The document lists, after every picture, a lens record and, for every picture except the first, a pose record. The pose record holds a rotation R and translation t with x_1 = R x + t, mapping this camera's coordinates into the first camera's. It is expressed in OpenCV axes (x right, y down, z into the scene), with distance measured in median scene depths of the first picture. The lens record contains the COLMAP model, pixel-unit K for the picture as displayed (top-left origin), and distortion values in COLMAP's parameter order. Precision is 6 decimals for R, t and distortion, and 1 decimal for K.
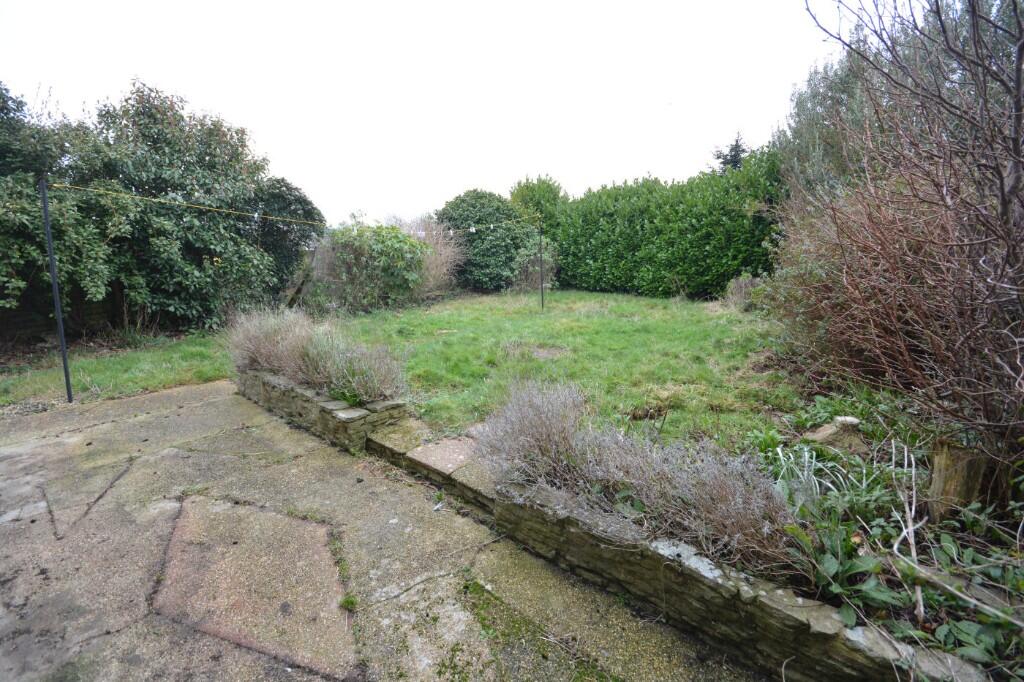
lens RADIAL K [[450.0, 0, 507.2], [0, 450.0, 342.9], [0, 0, 1]] dist [0.000763, -0.000645]
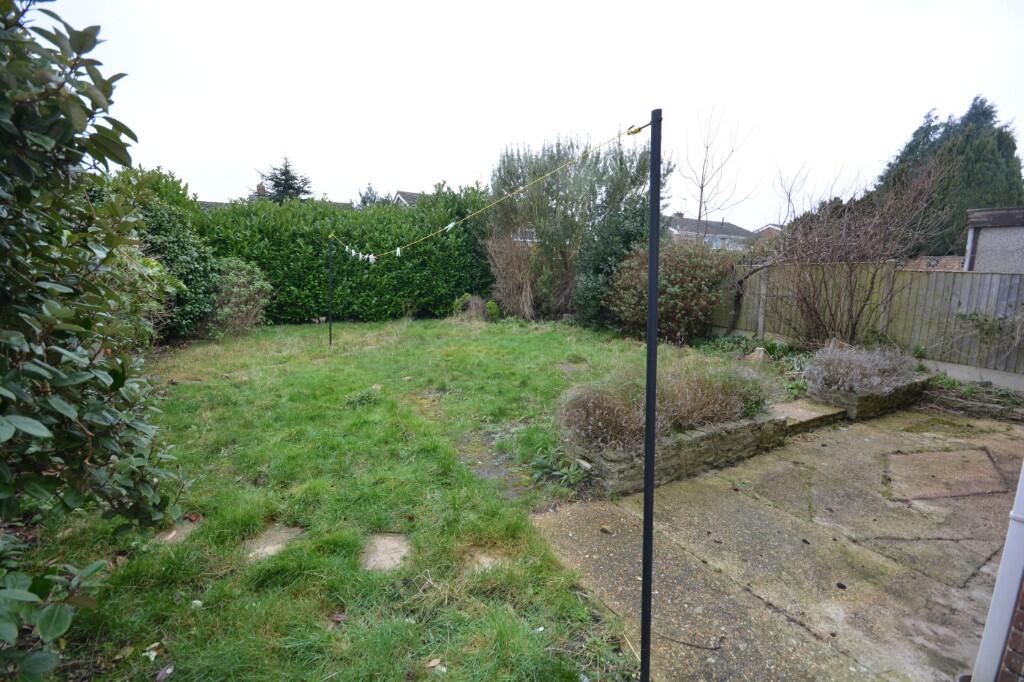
lens RADIAL K [[450.0, 0, 507.2], [0, 450.0, 342.9], [0, 0, 1]] dist [0.000763, -0.000645]
pose [[0.340046, -0.149204, 0.928497, -0.677316], [0.186822, 0.978372, 0.088799, -0.113425], [-0.921665, 0.143268, 0.360567, 0.474253]]
